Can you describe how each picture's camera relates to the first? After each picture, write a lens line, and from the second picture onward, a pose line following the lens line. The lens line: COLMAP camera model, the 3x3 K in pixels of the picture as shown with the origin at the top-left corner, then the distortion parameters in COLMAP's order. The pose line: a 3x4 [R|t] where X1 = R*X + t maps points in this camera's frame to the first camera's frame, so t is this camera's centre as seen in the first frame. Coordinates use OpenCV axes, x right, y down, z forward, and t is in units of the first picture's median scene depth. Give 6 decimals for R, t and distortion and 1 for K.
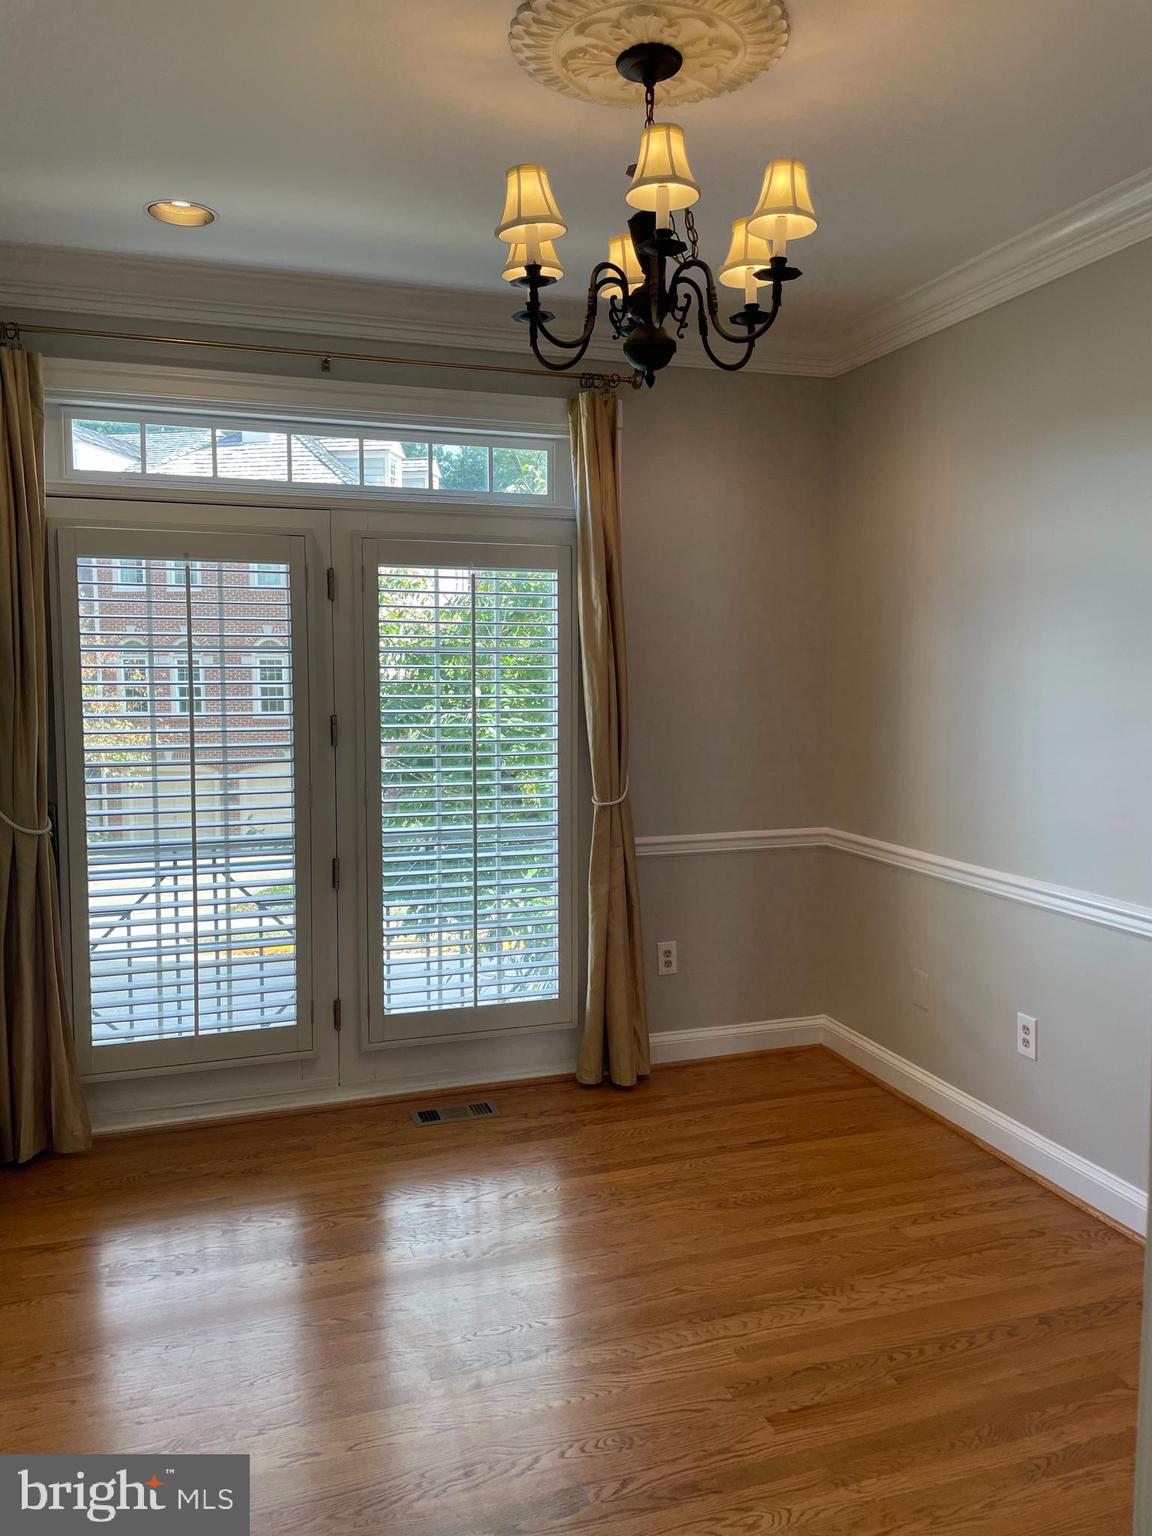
lens RADIAL K [[1165.5, 0, 578.4], [0, 1165.5, 766.7], [0, 0, 1]] dist [0.039243, -0.000632]
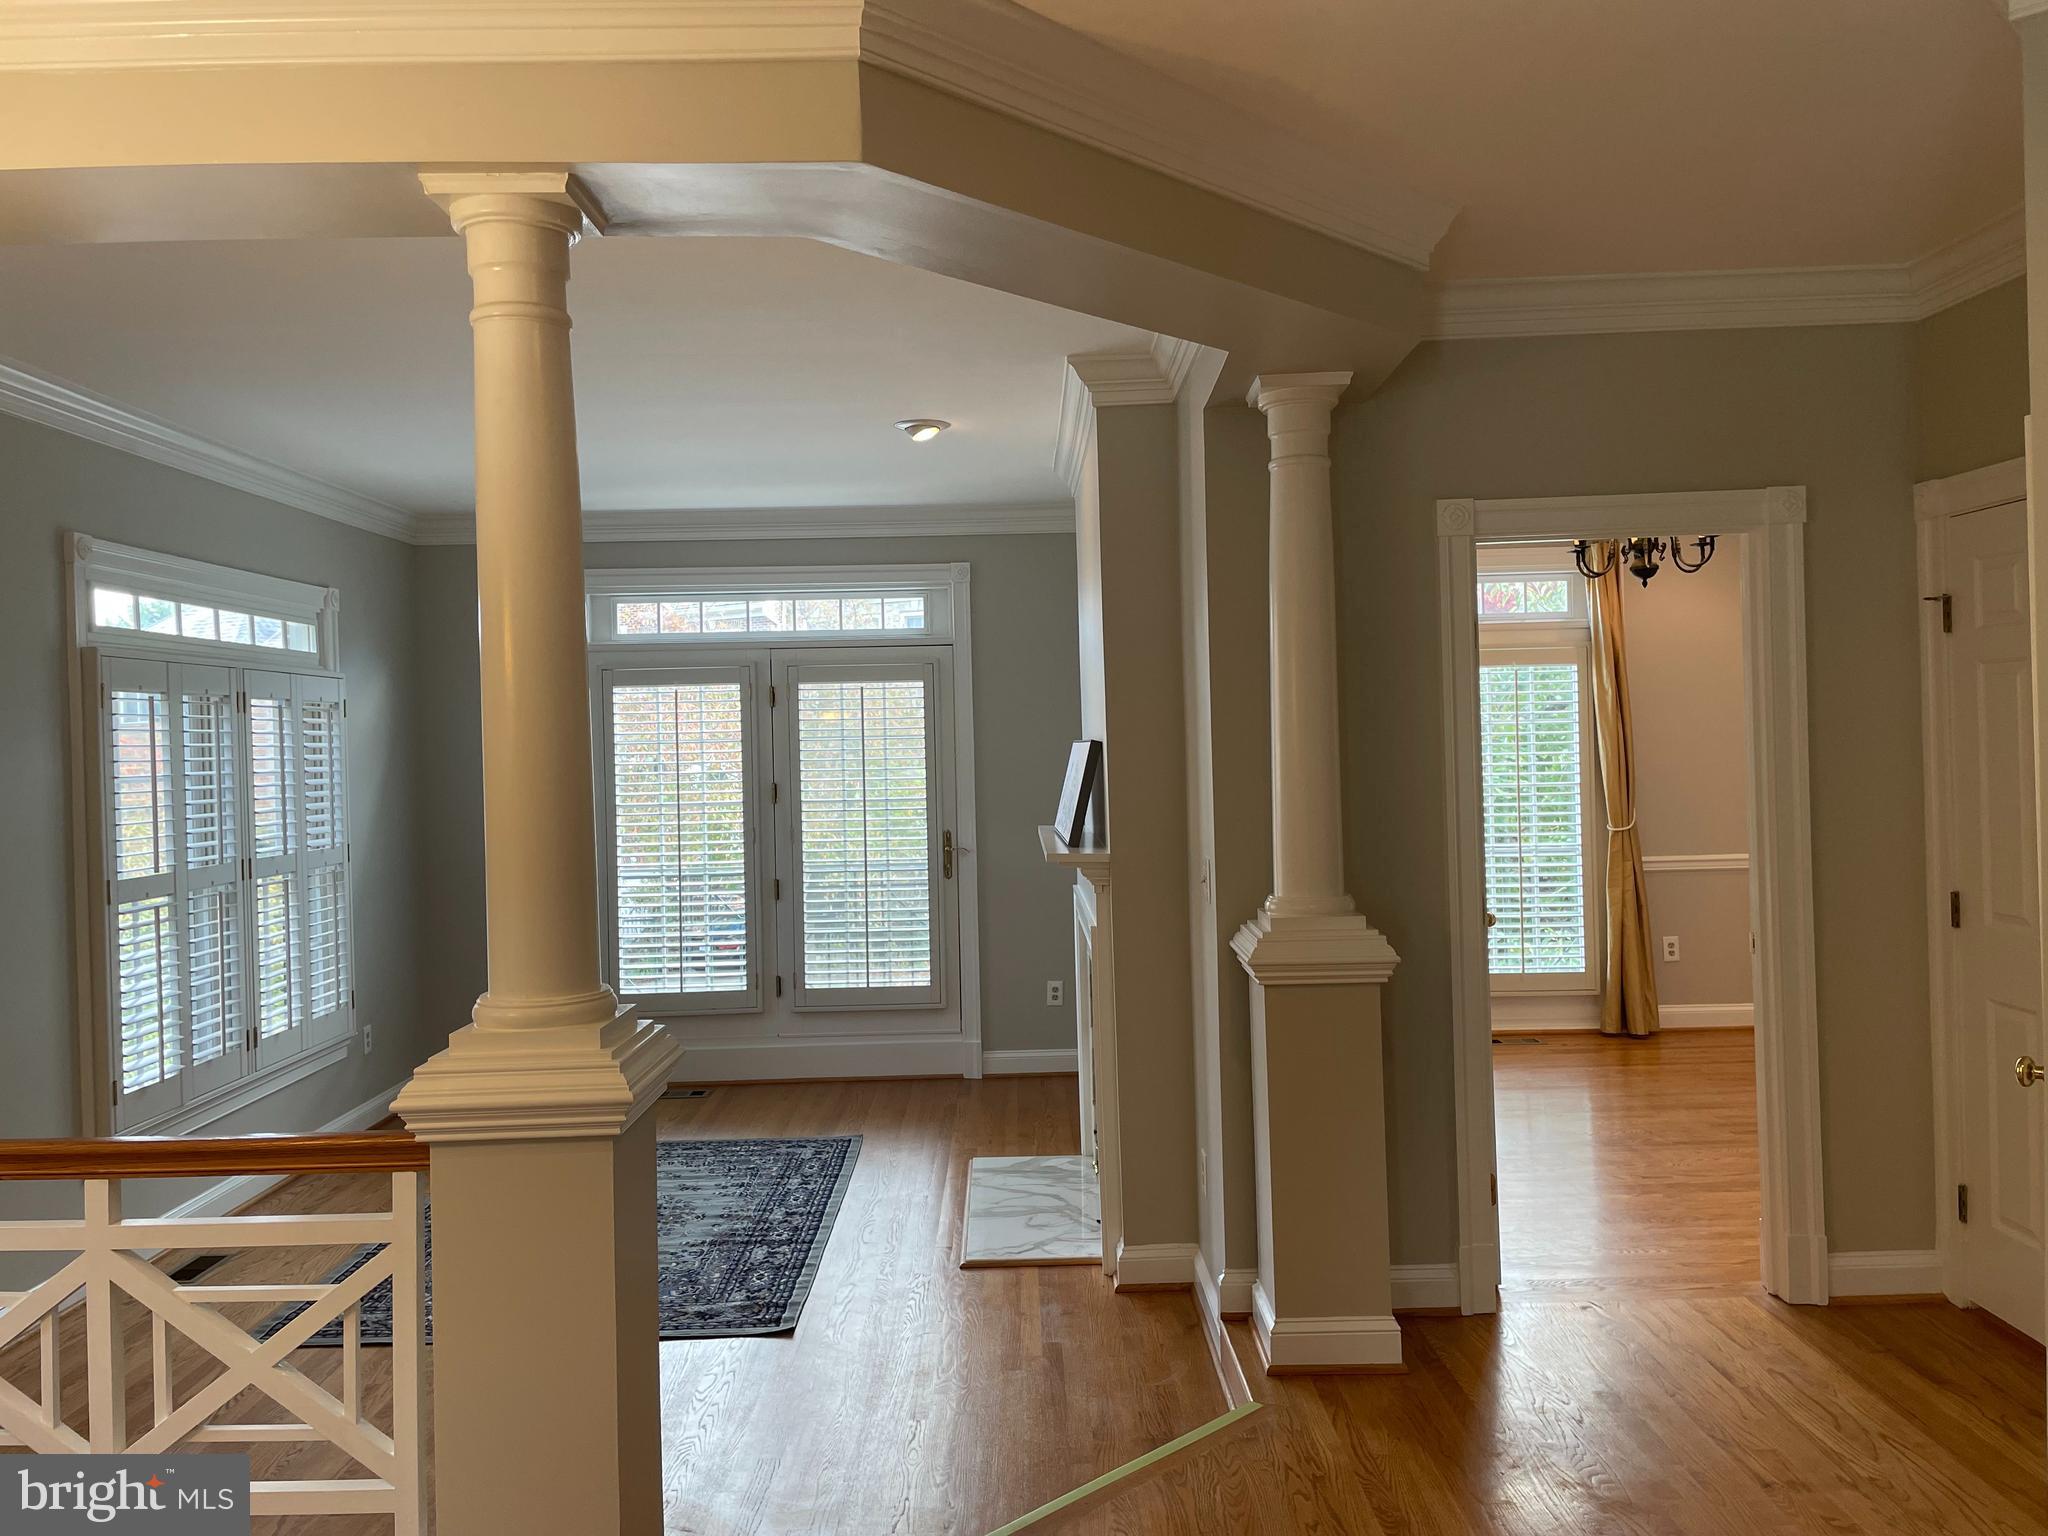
lens RADIAL K [[1554.0, 0, 1022.2], [0, 1554.0, 762.0], [0, 0, 1]] dist [0.039243, -0.000632]
pose [[0.947329, -0.021325, -0.319551, -0.051975], [-0.000317, 0.997718, -0.067523, 0.076863], [0.320261, 0.064068, 0.945160, -0.984947]]
